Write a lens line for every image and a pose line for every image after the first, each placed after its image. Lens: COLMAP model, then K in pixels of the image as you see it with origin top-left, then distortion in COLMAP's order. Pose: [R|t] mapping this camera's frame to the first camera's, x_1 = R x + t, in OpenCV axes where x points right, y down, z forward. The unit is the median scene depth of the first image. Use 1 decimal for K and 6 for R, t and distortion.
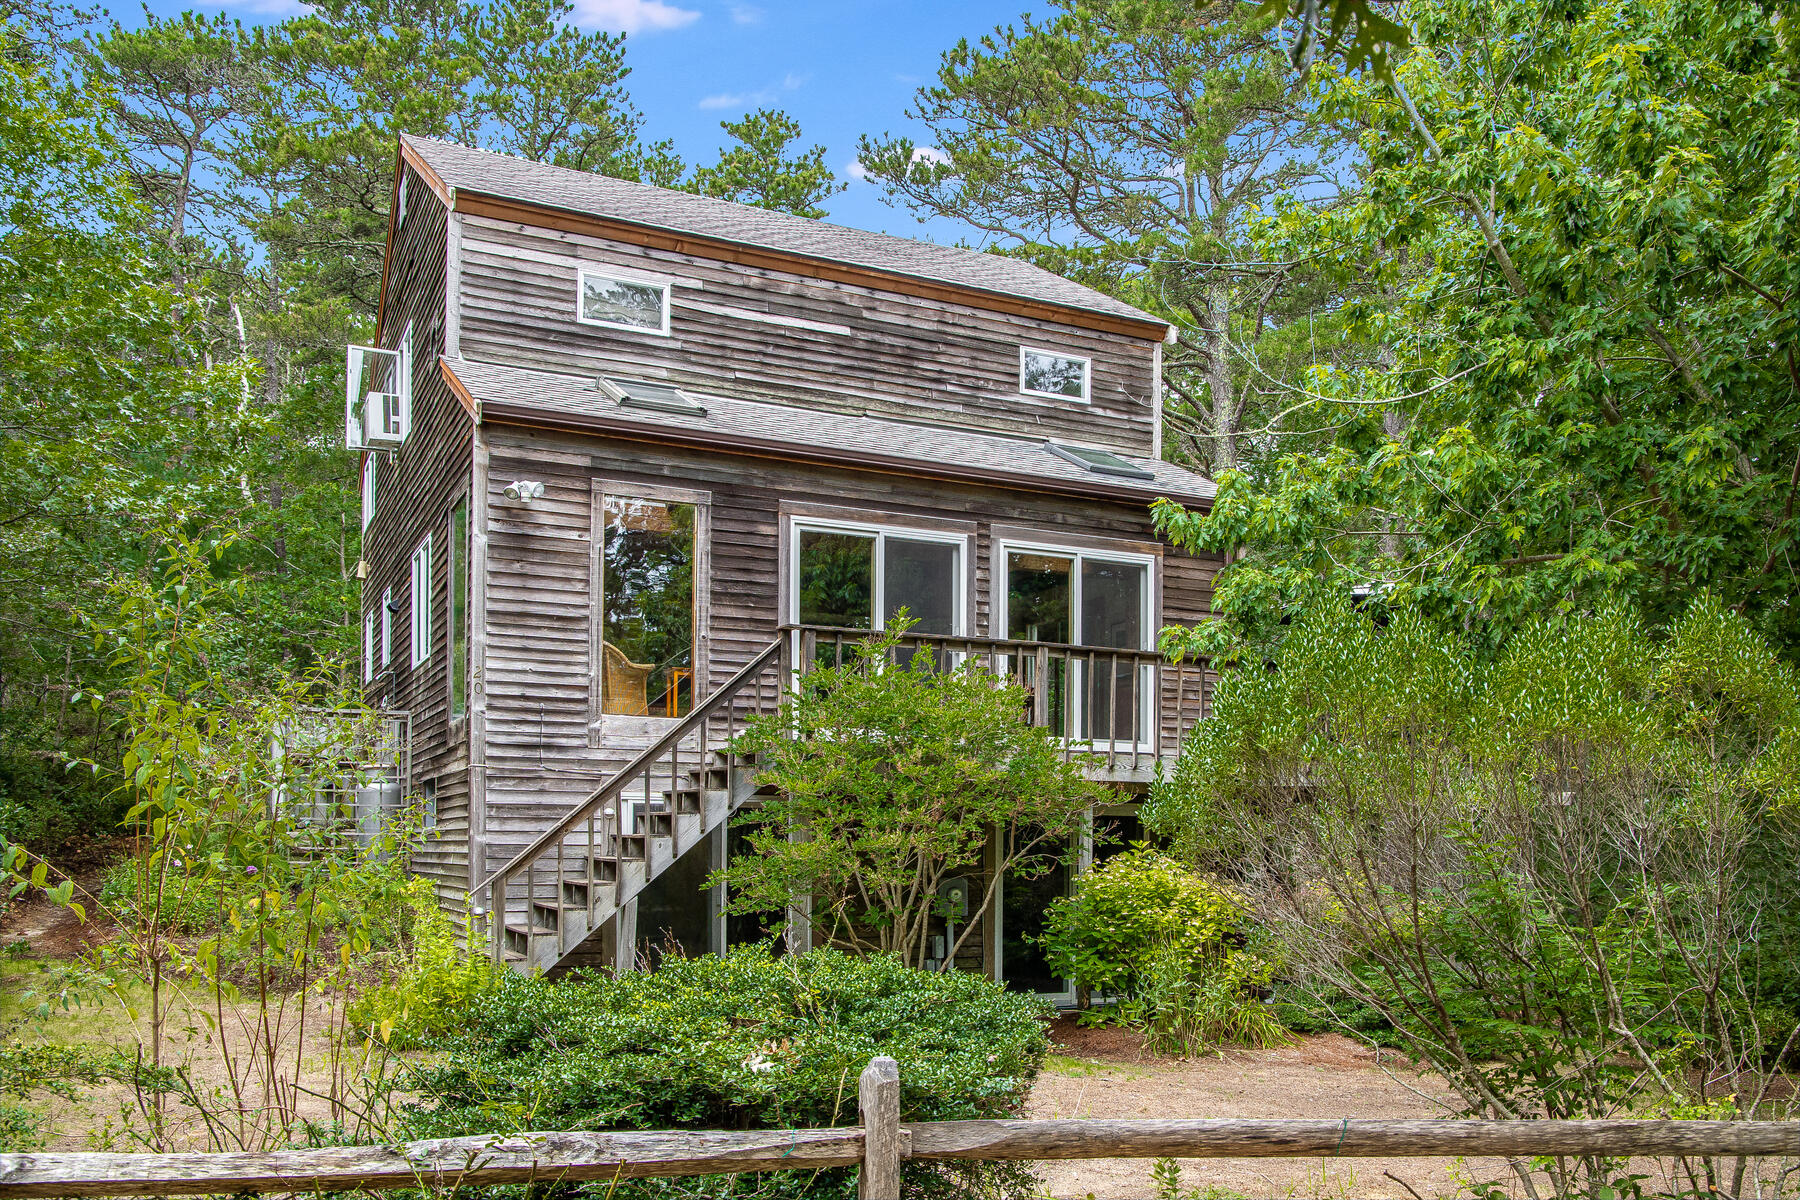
lens RADIAL K [[1458.0, 0, 884.2], [0, 1458.0, 755.2], [0, 0, 1]] dist [-0.007660, 0.011316]
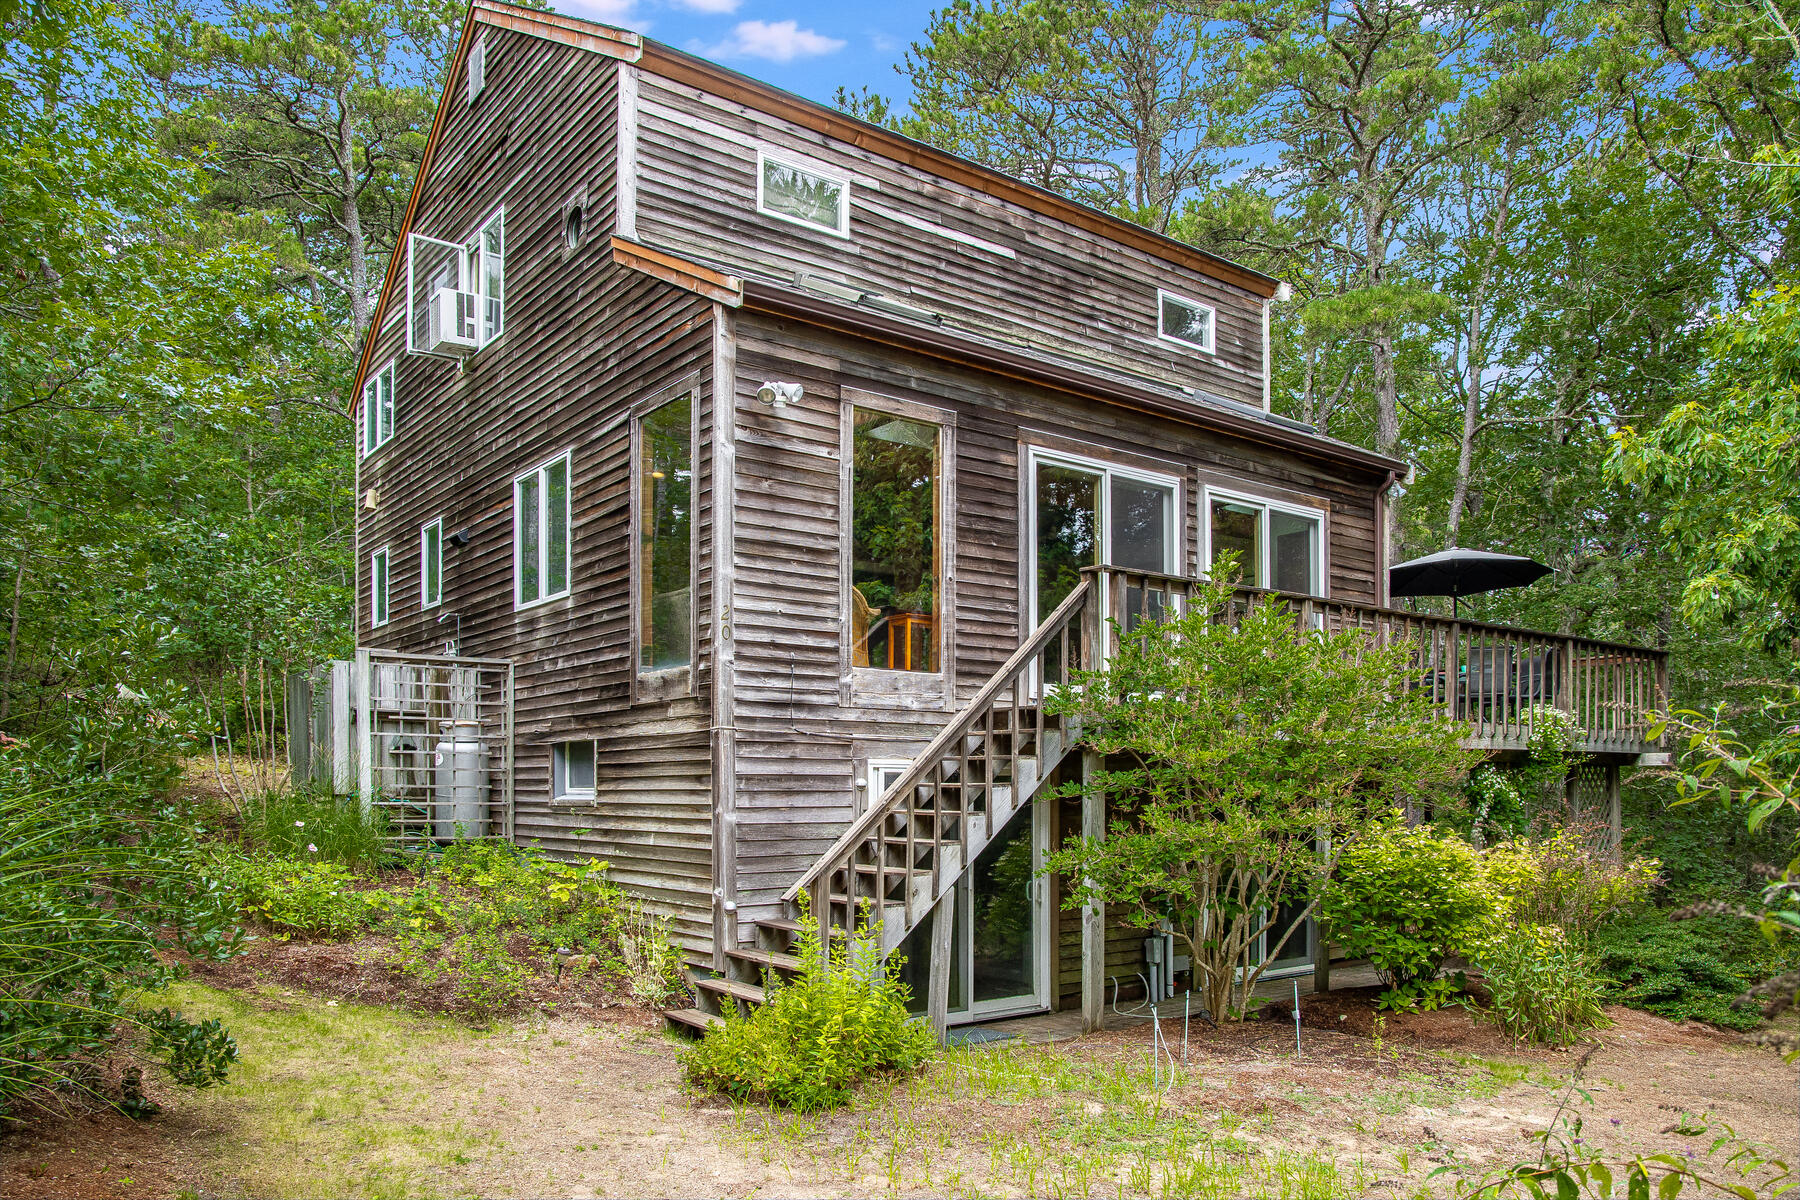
lens RADIAL K [[1297.9, 0, 931.1], [0, 1297.9, 726.8], [0, 0, 1]] dist [-0.045598, -0.001296]
pose [[0.974348, 0.002827, 0.225030, -0.283119], [-0.006958, 0.999822, 0.017564, -0.005895], [-0.224940, -0.018679, 0.974194, 0.228673]]
